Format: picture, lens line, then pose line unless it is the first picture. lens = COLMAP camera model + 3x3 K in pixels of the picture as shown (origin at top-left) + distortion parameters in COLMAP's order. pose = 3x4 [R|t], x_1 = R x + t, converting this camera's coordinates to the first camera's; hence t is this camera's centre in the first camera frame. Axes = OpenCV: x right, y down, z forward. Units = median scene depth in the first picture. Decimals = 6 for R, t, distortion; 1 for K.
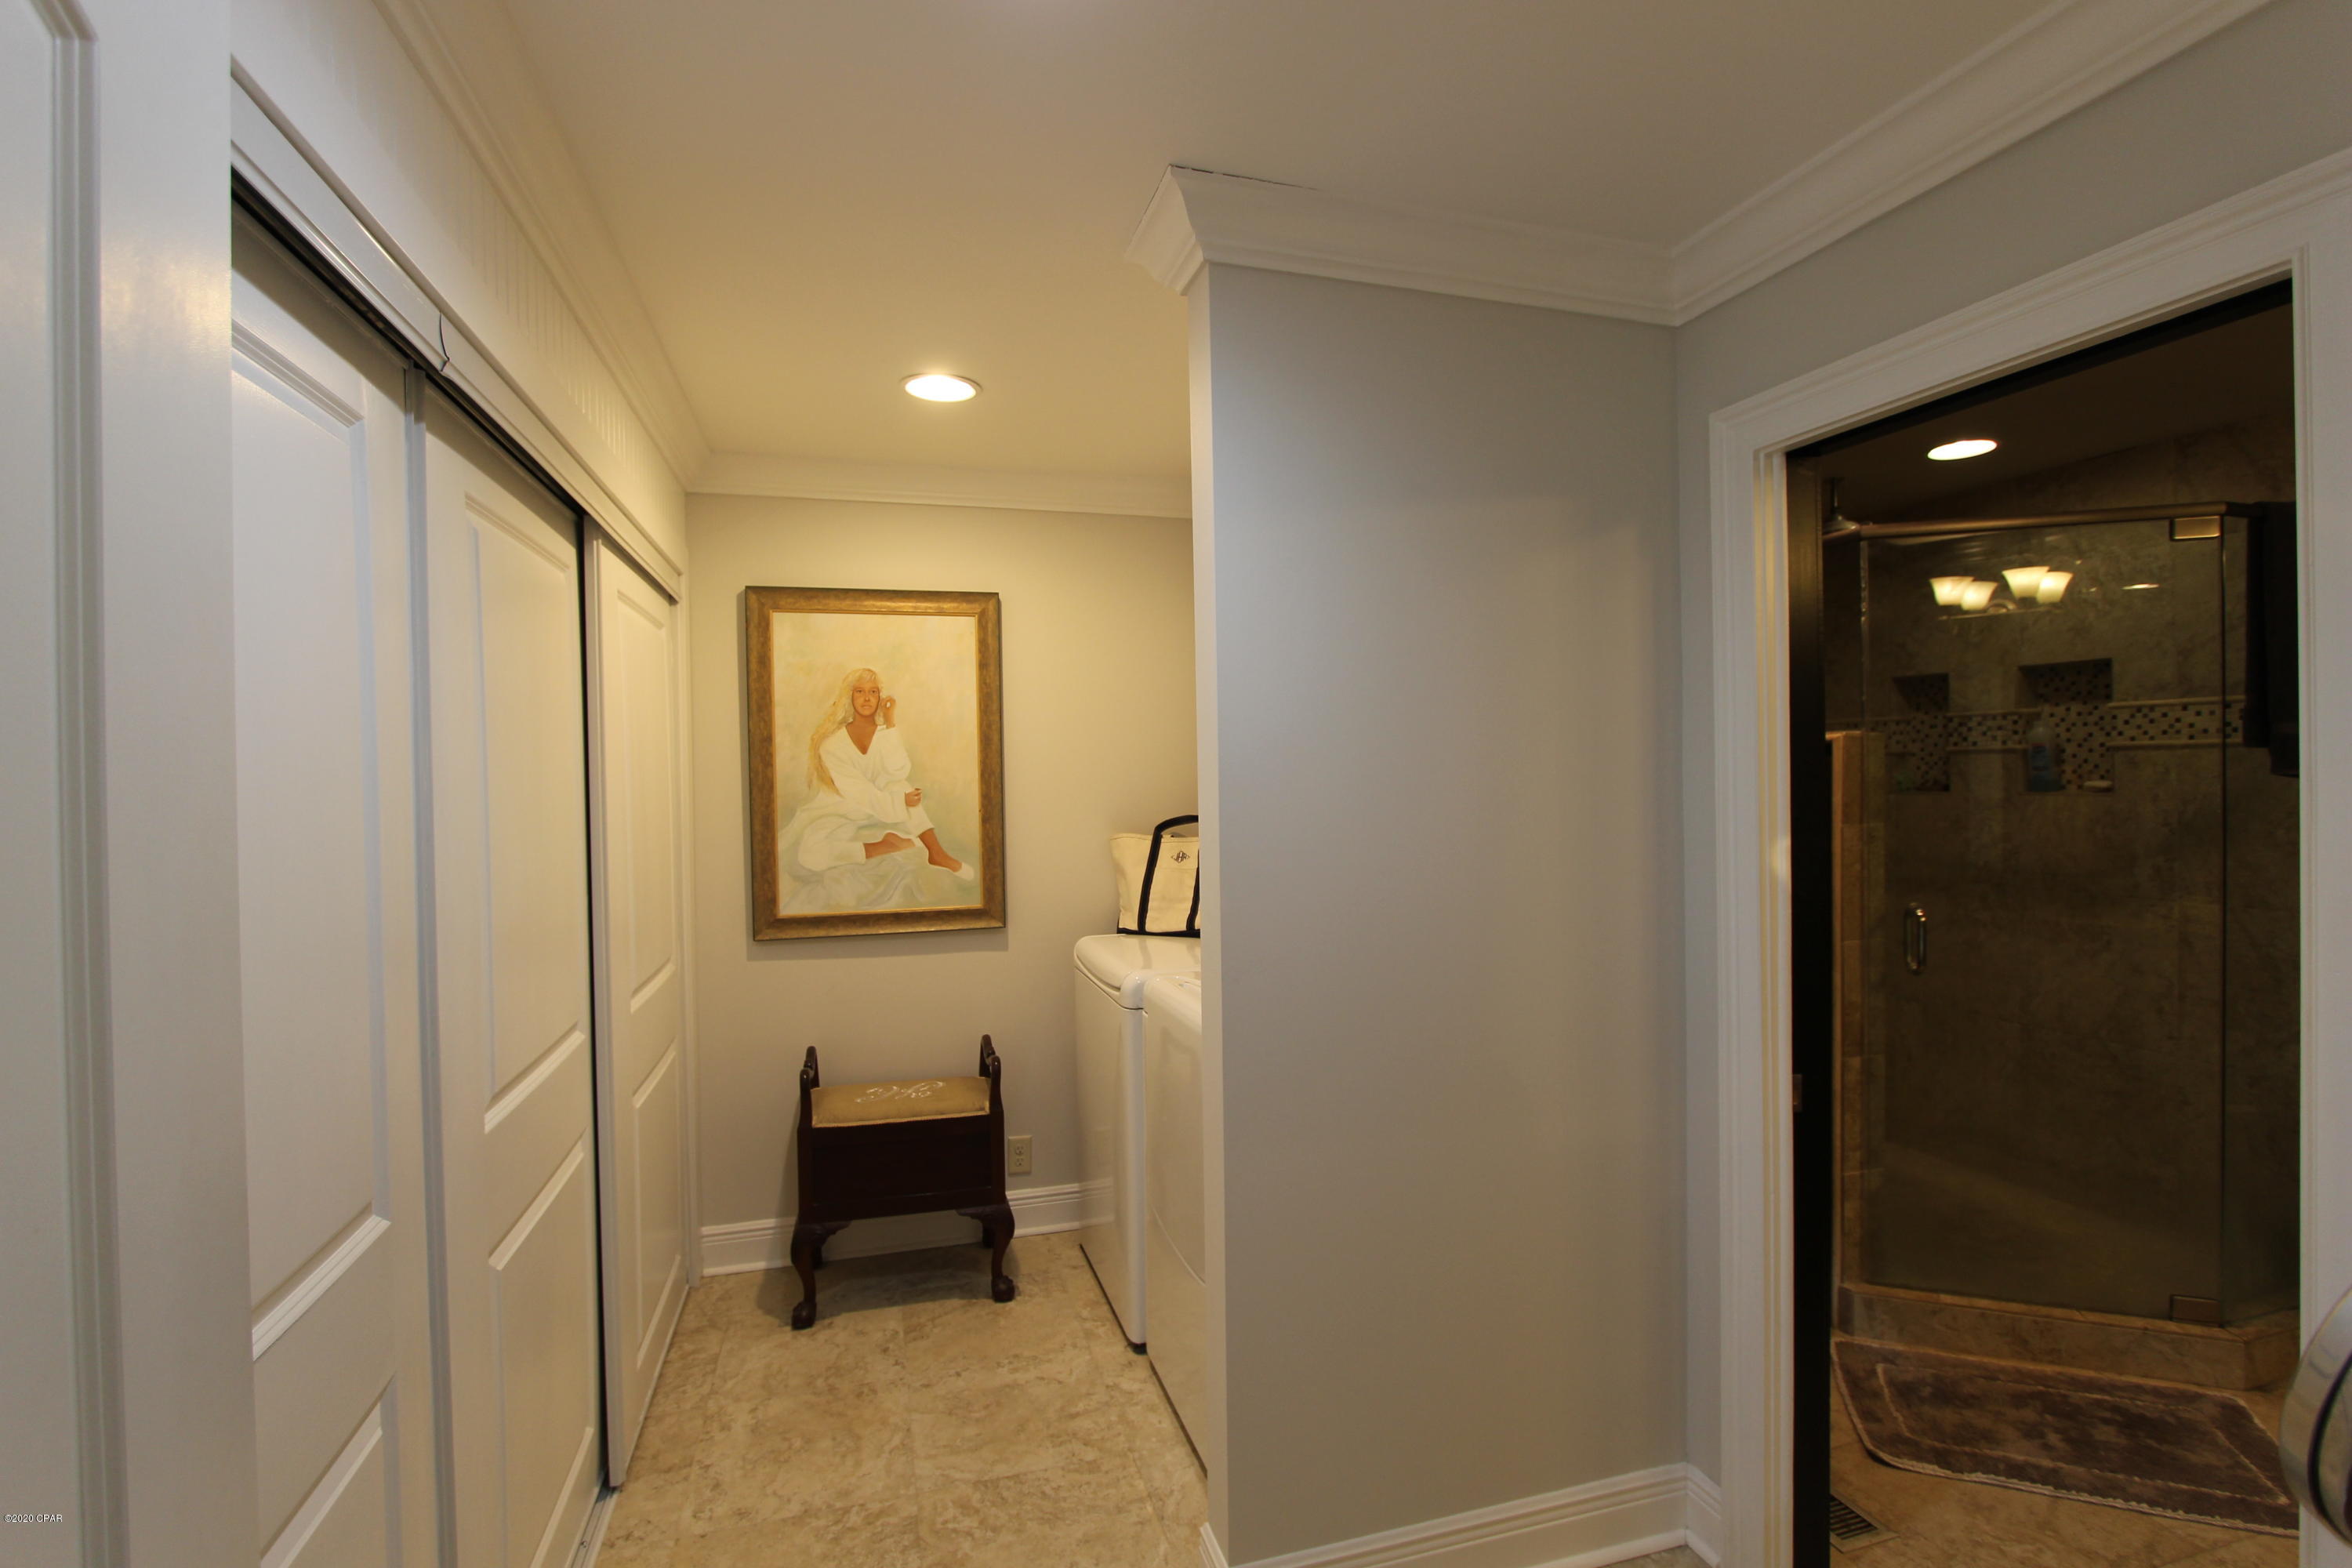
lens RADIAL K [[1129.3, 0, 1210.2], [0, 1129.3, 779.9], [0, 0, 1]] dist [0.009667, 0.000108]
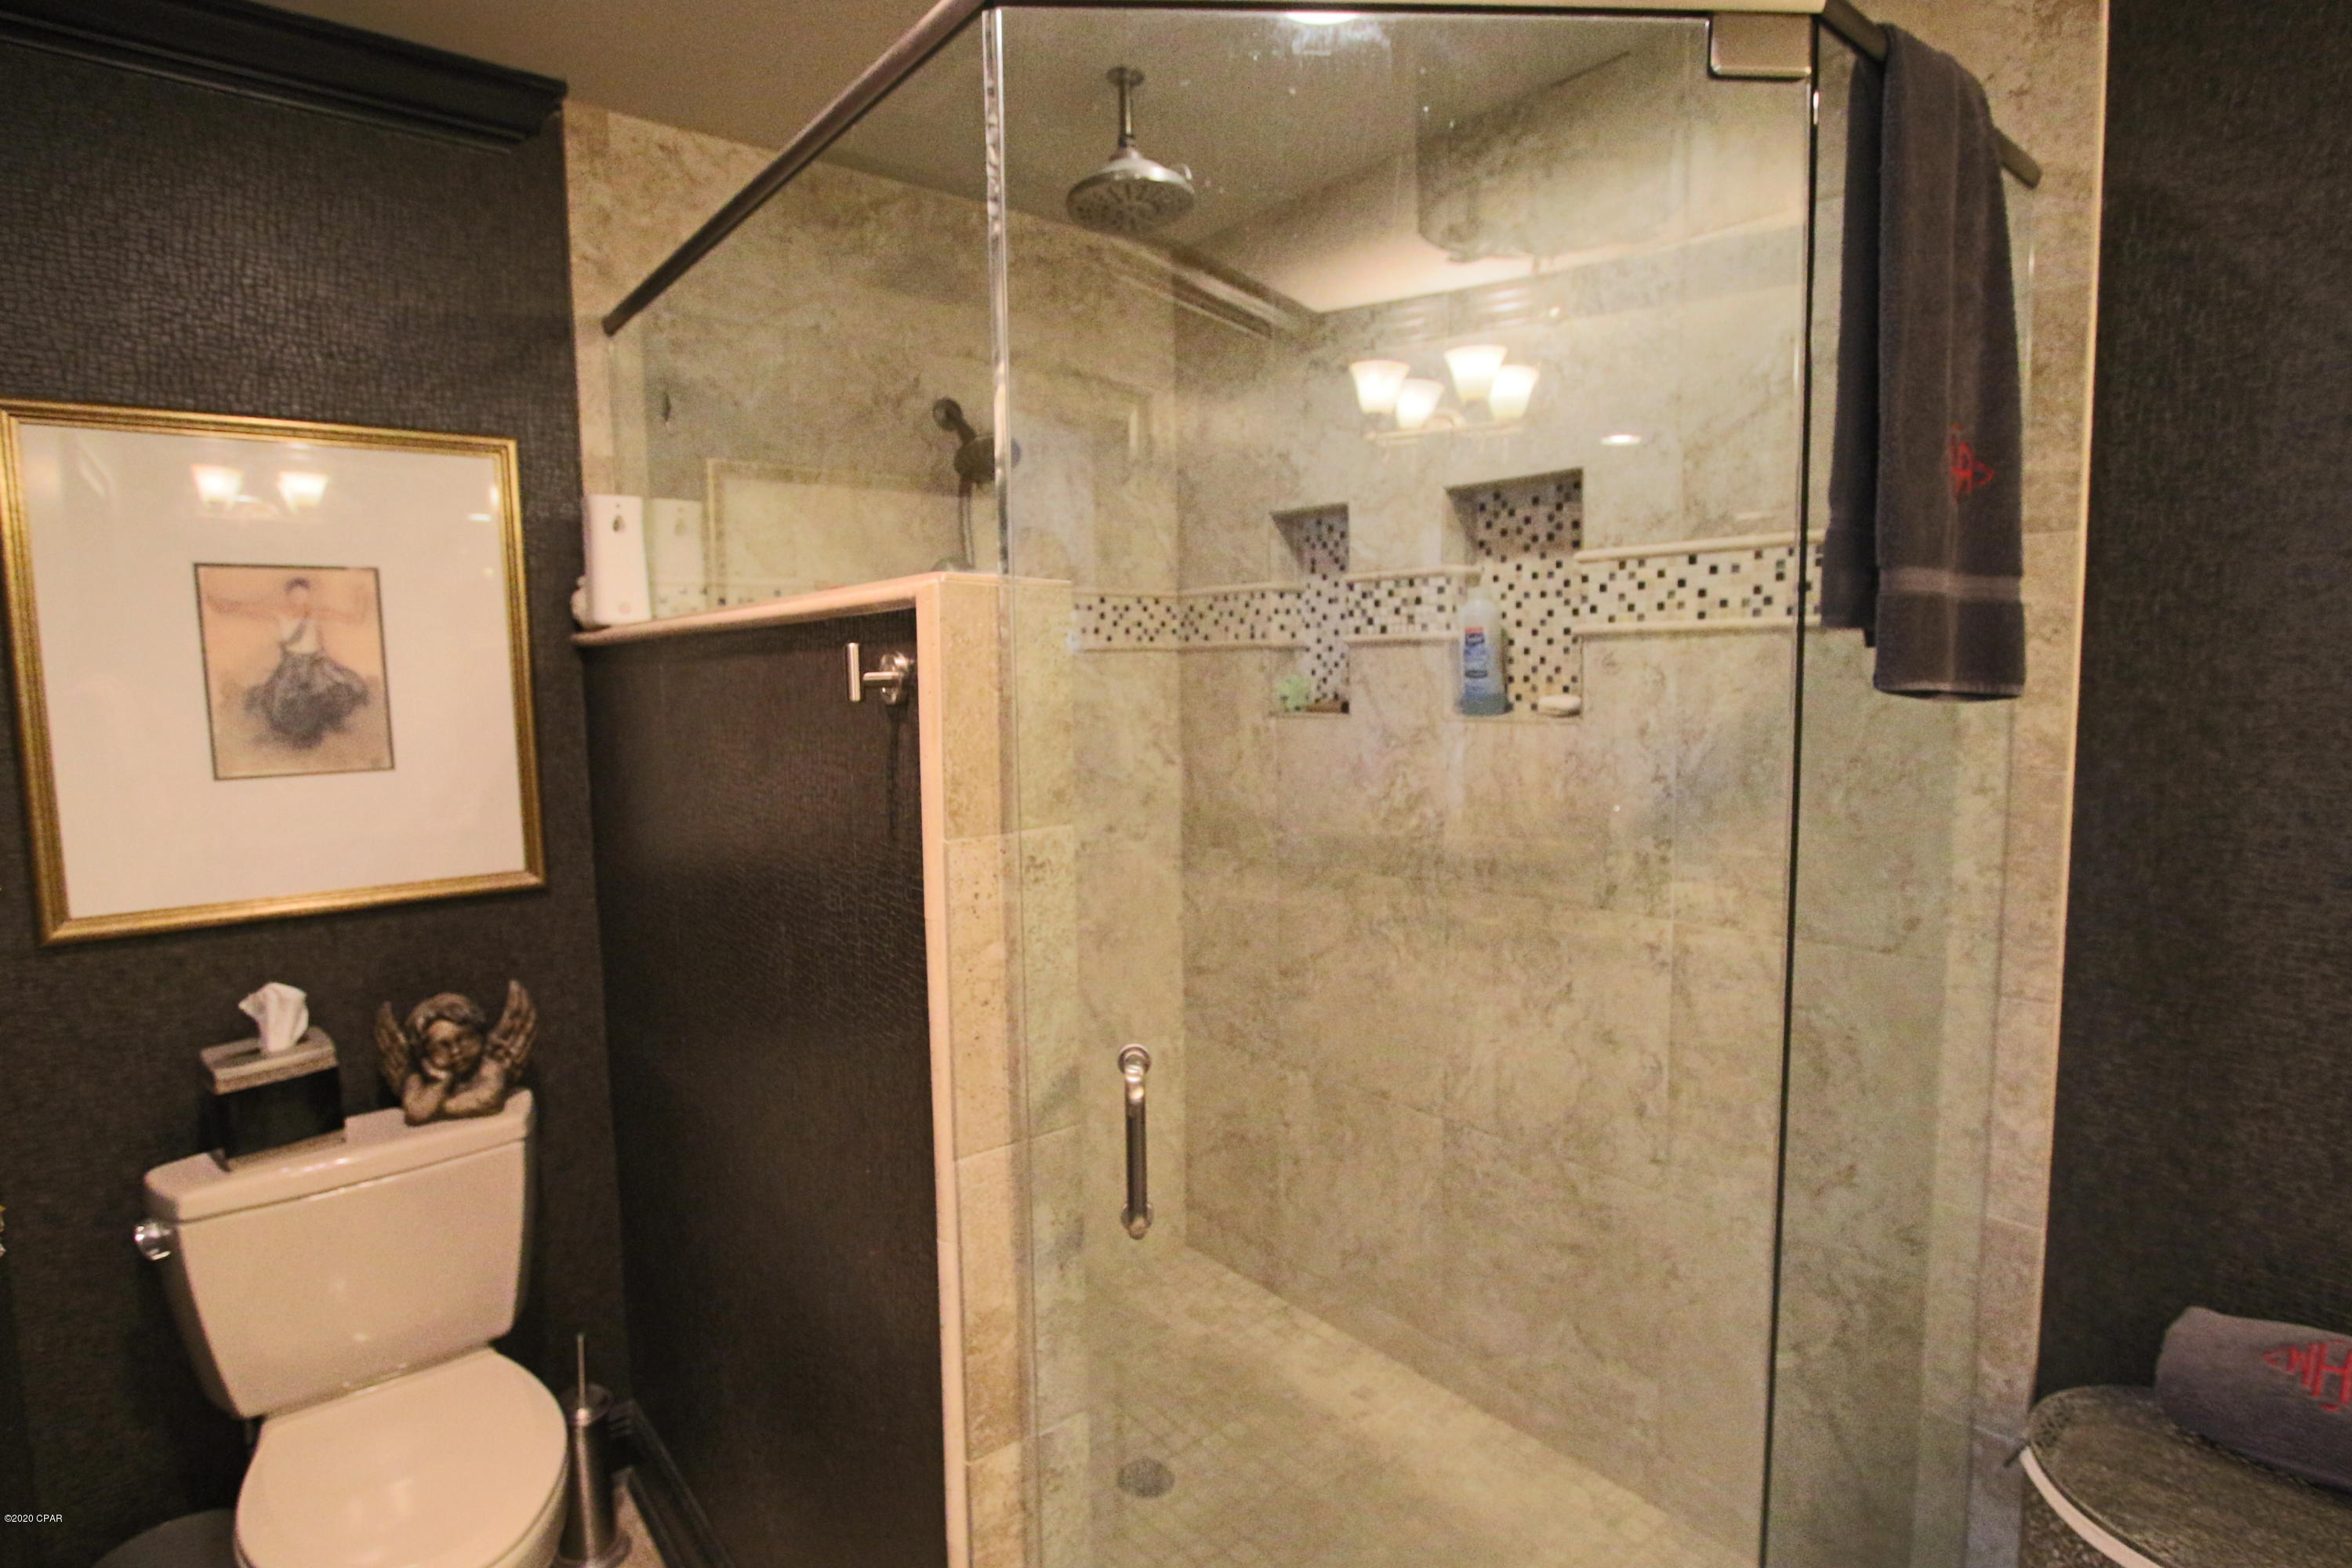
lens RADIAL K [[1246.0, 0, 1204.7], [0, 1246.0, 776.5], [0, 0, 1]] dist [0.009302, -0.000591]
pose [[0.931228, -0.031177, 0.363101, 0.395520], [0.003663, 0.997084, 0.076221, -0.007107], [-0.364419, -0.069649, 0.928627, 0.491750]]
